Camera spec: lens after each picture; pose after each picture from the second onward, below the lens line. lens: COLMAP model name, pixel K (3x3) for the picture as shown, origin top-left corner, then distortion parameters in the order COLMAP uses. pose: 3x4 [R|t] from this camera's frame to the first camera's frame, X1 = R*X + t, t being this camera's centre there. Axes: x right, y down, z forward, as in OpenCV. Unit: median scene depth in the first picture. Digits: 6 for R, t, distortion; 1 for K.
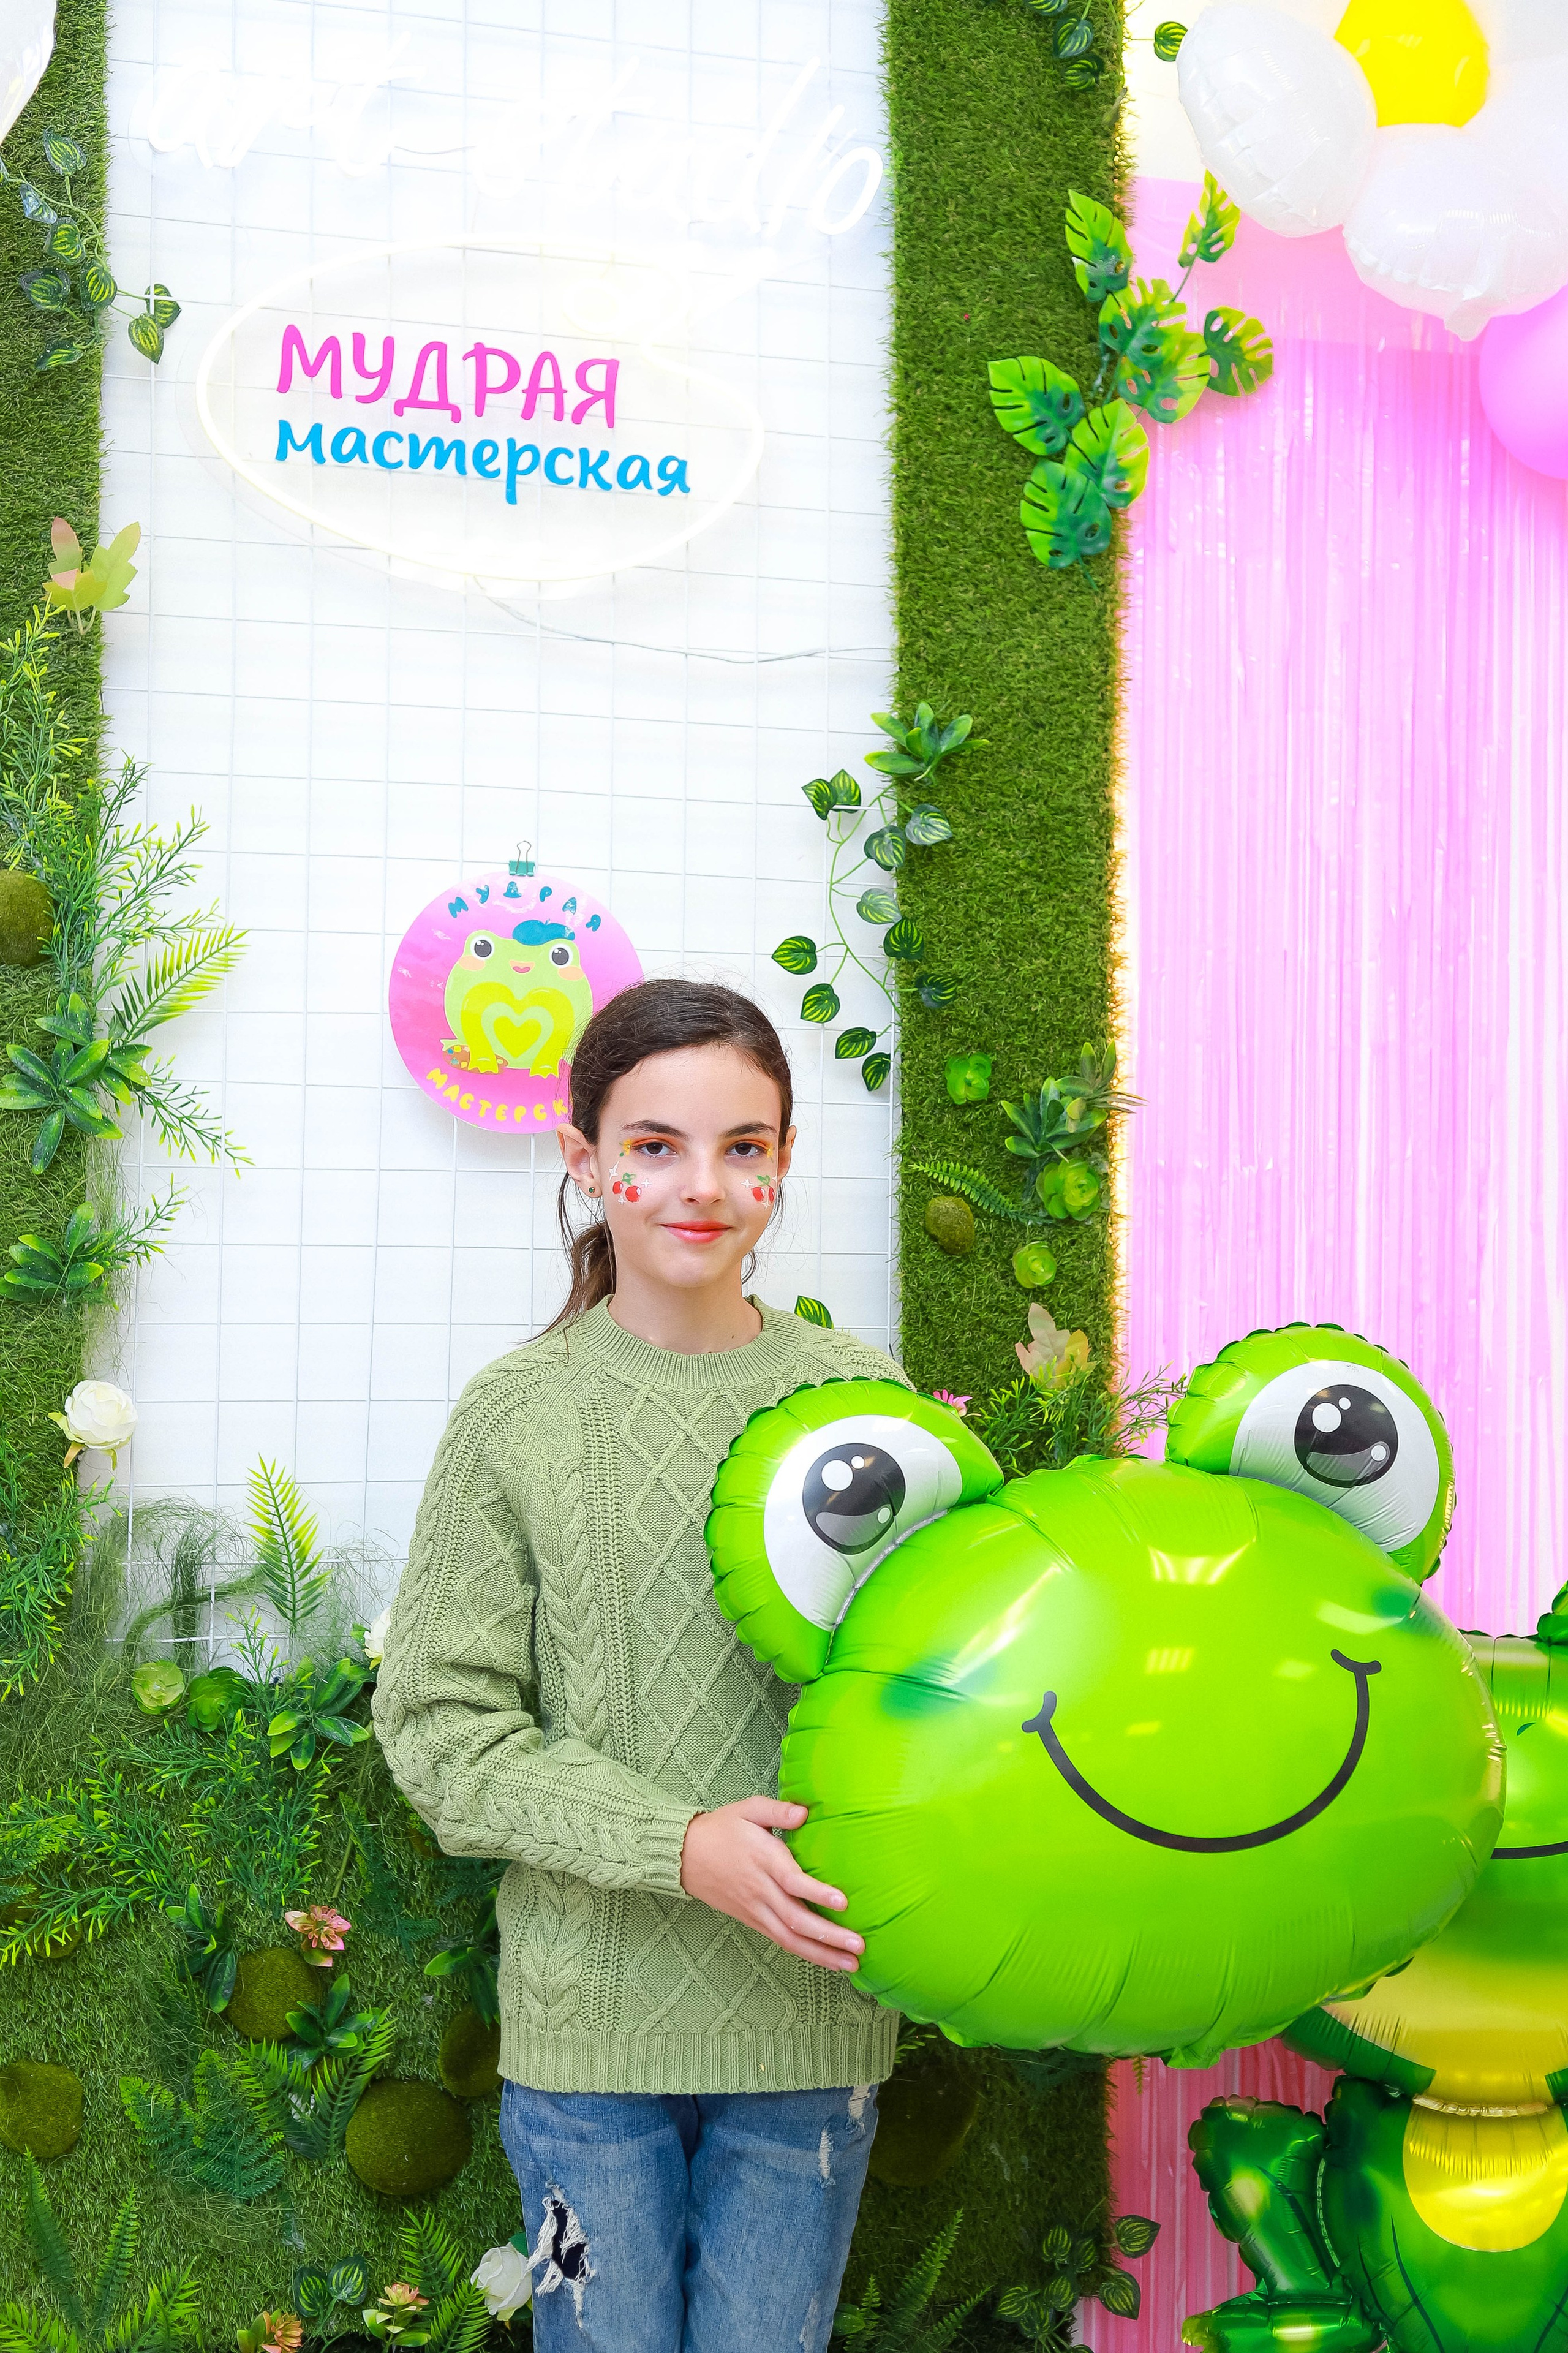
lens RADIAL K [[3543.4, 0, 800.6], [0, 3543.4, 1172.3], [0, 0, 1]] dist [0.054926, 0.000000]
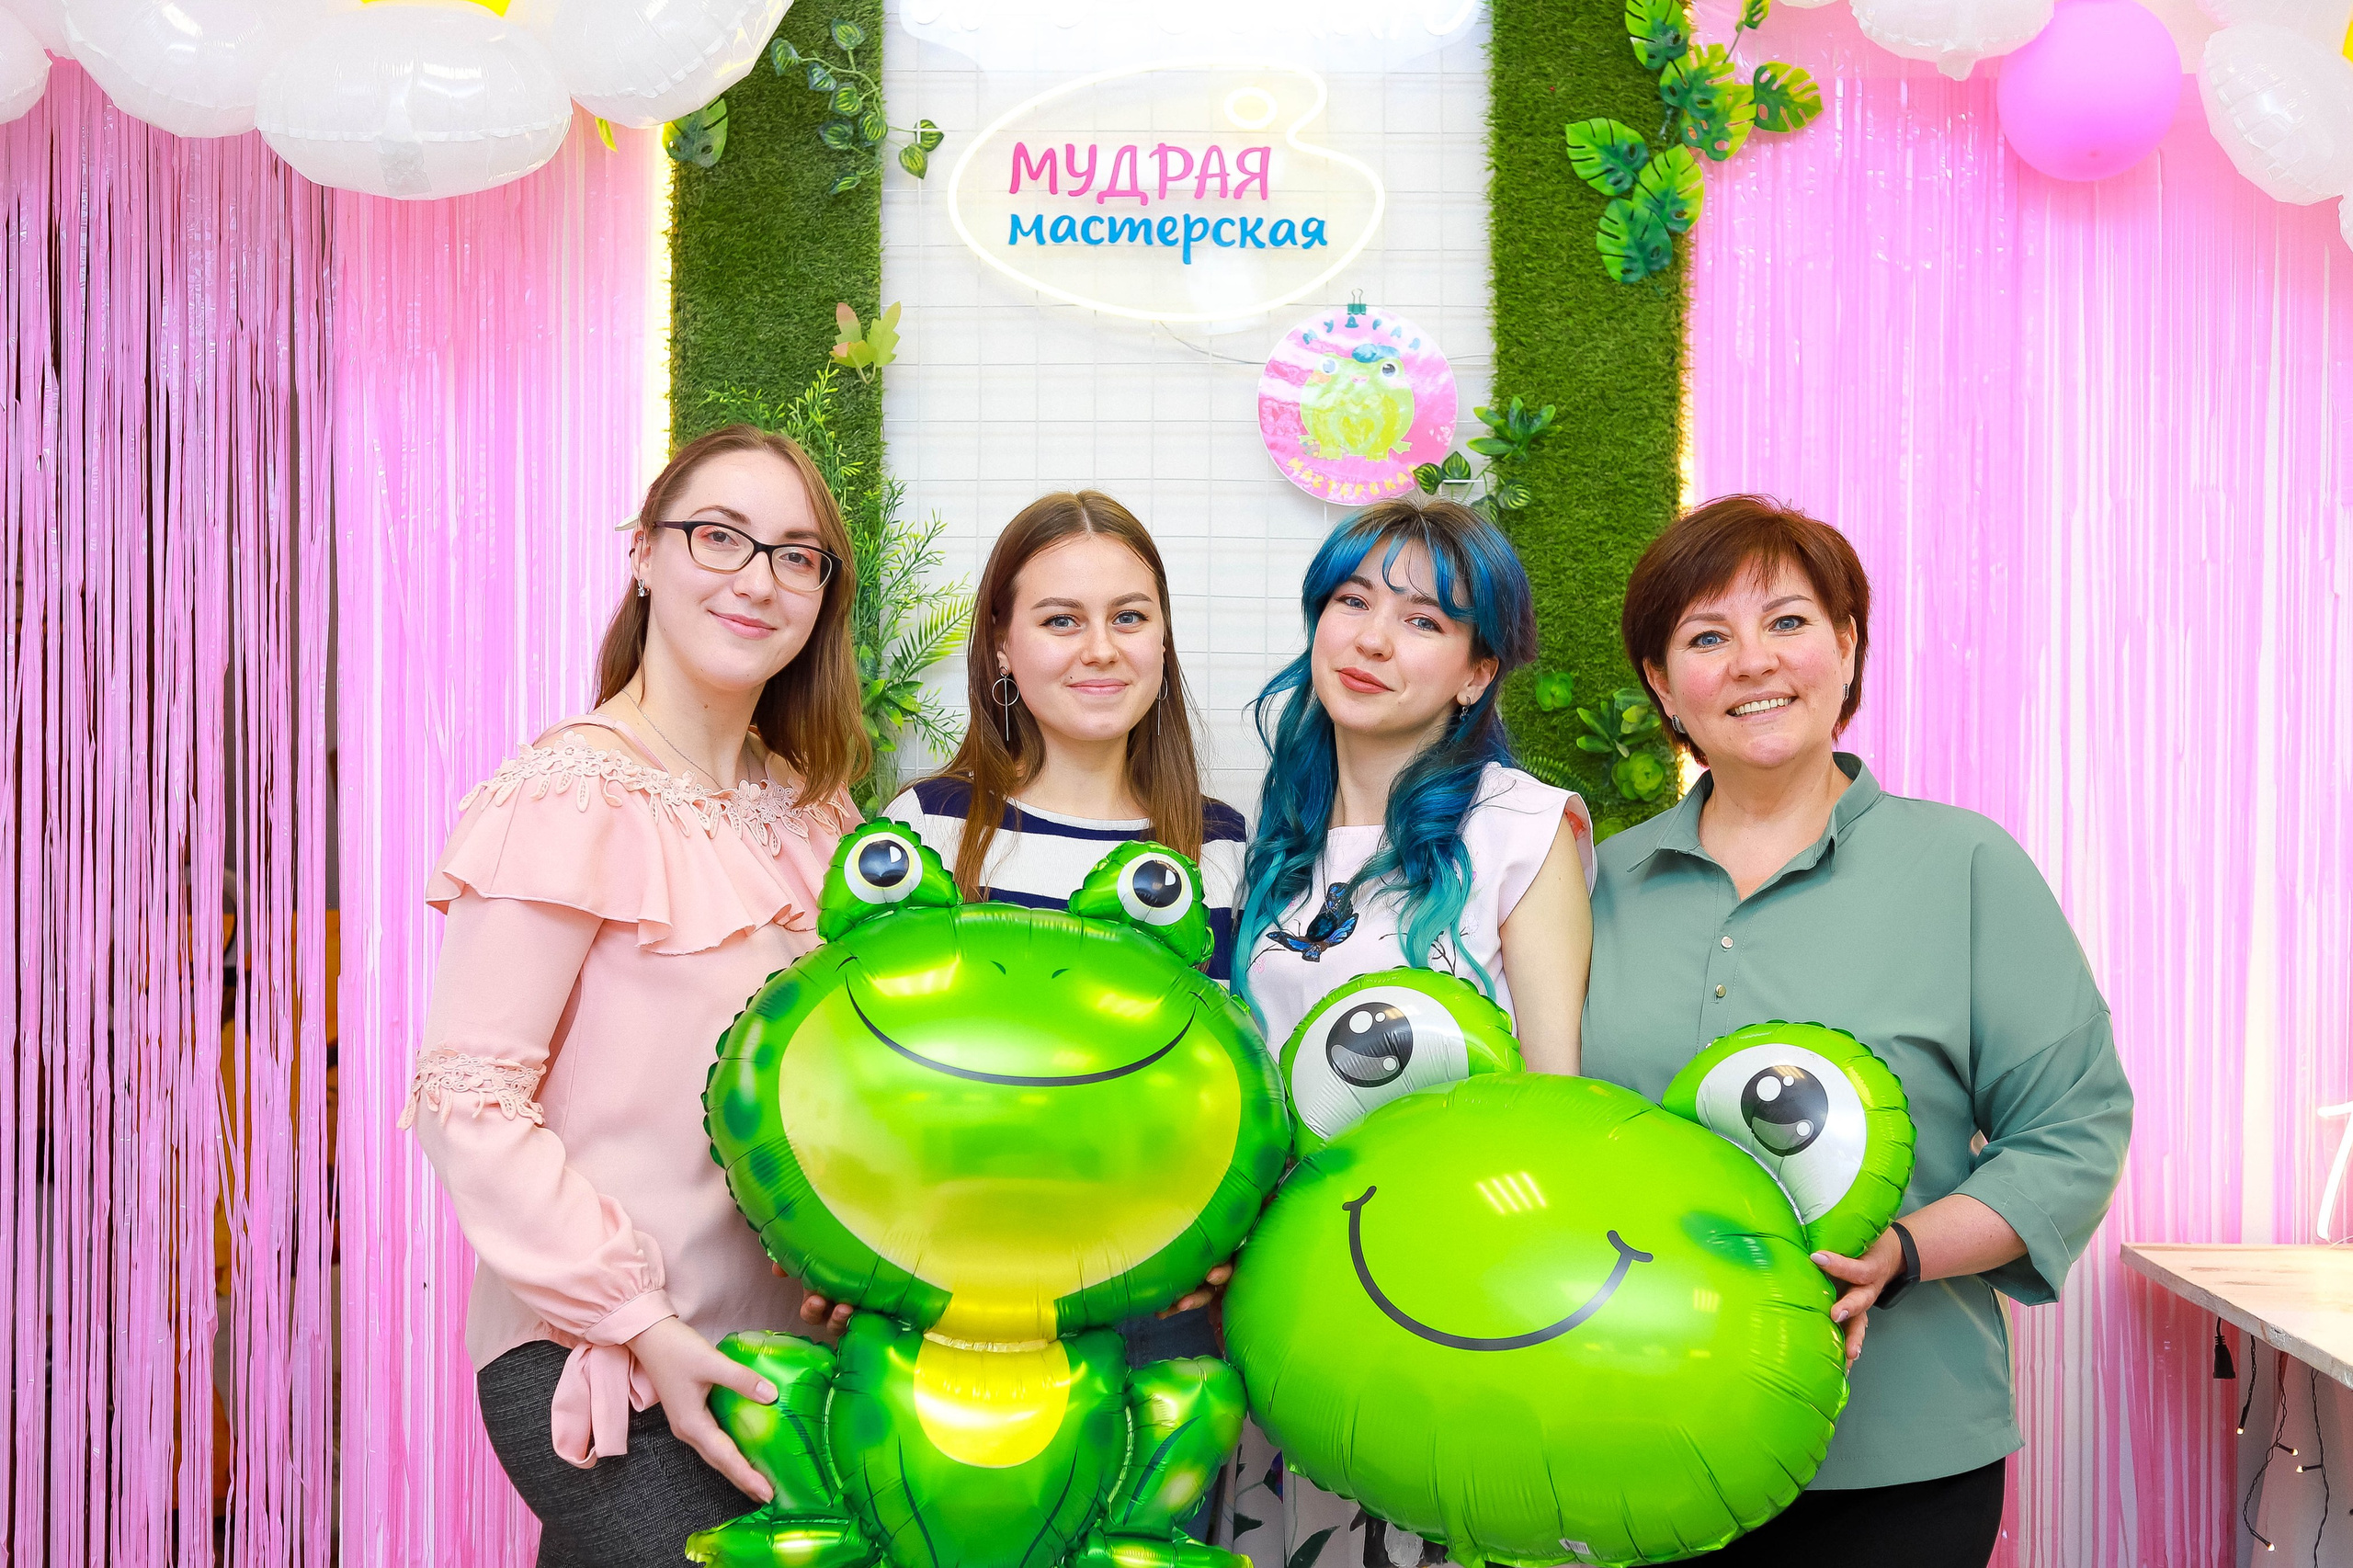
lens RADIAL K [[3543.6, 0, 1180.8], [0, 3543.6, 808.9], [0, 0, 1]] dist [0.054926, 0.000000]
pose [[0.956052, -0.003360, -0.293176, 0.294787], [0.015104, 0.999171, 0.037804, -0.034486], [0.292806, -0.040571, 0.955311, -0.263520]]
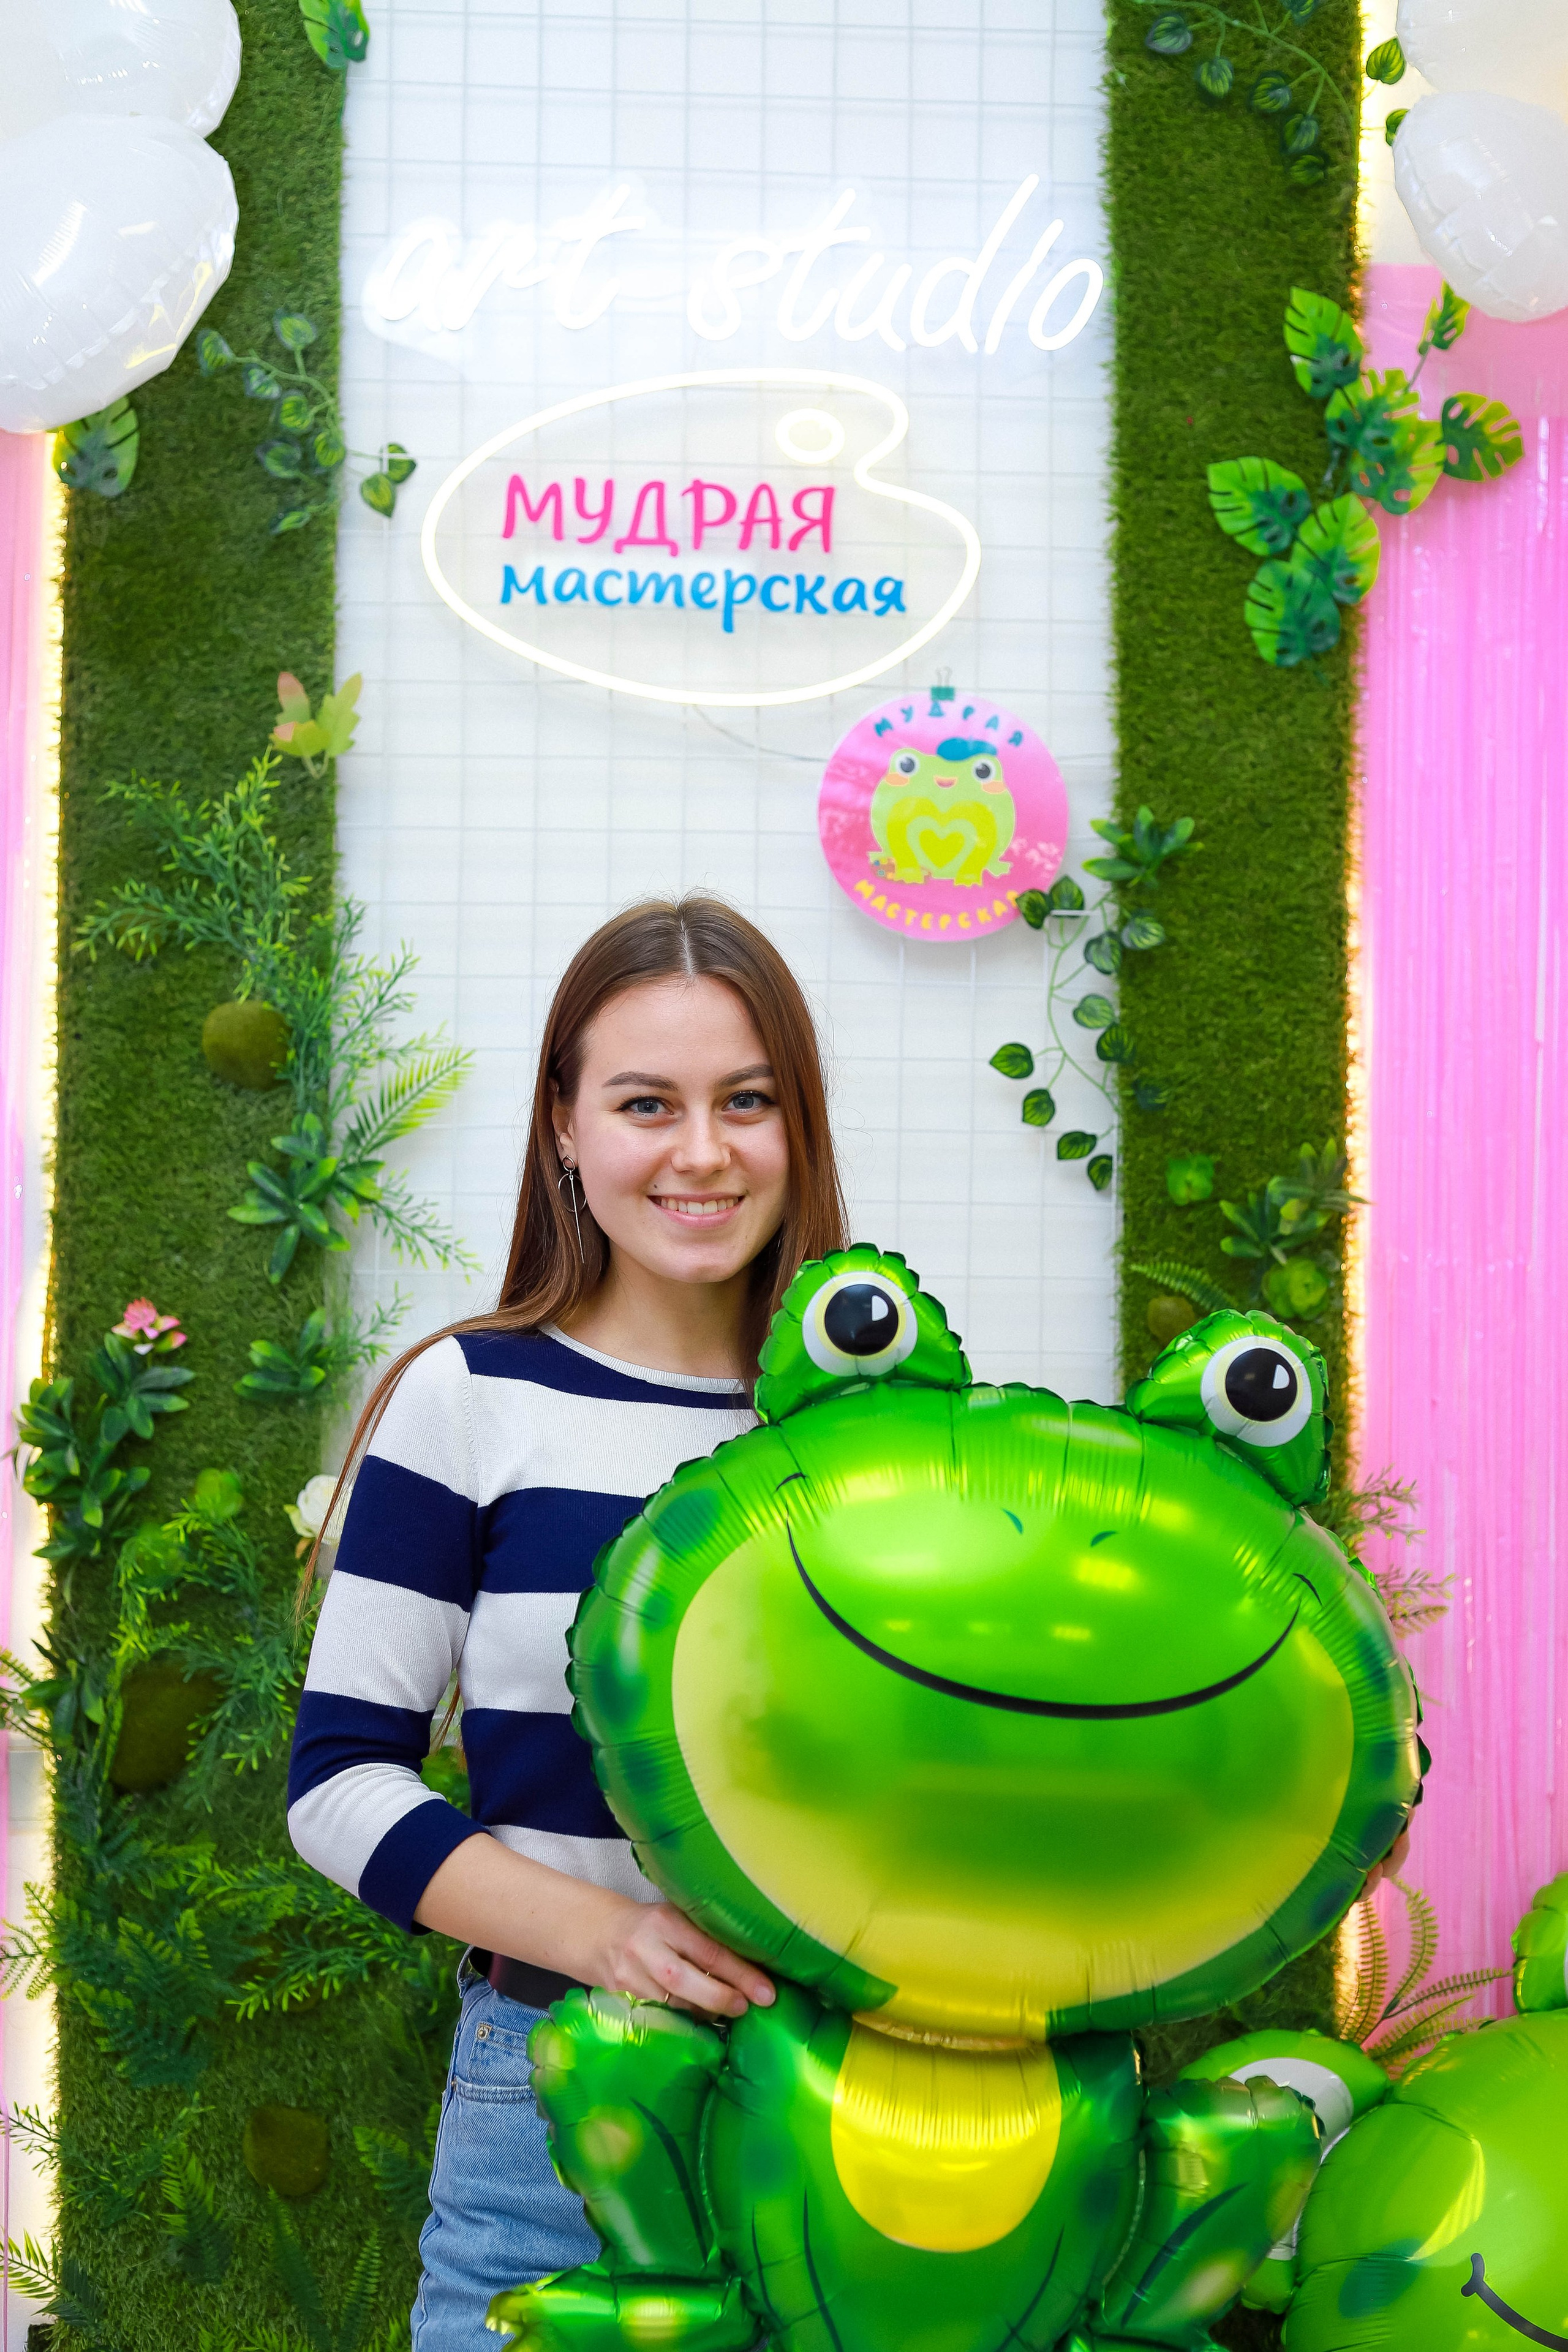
lens RADIAL K [[3542.2, 0, 827.1], [0, 3542.2, 1189.5], [0, 0, 1]] dist [0.054926, 0.000000]
pose [[0.972735, -0.003805, -0.231890, 0.181552], [0.006968, 0.999893, 0.012824, -0.037417], [0.231816, -0.014090, 0.972658, -0.004212]]
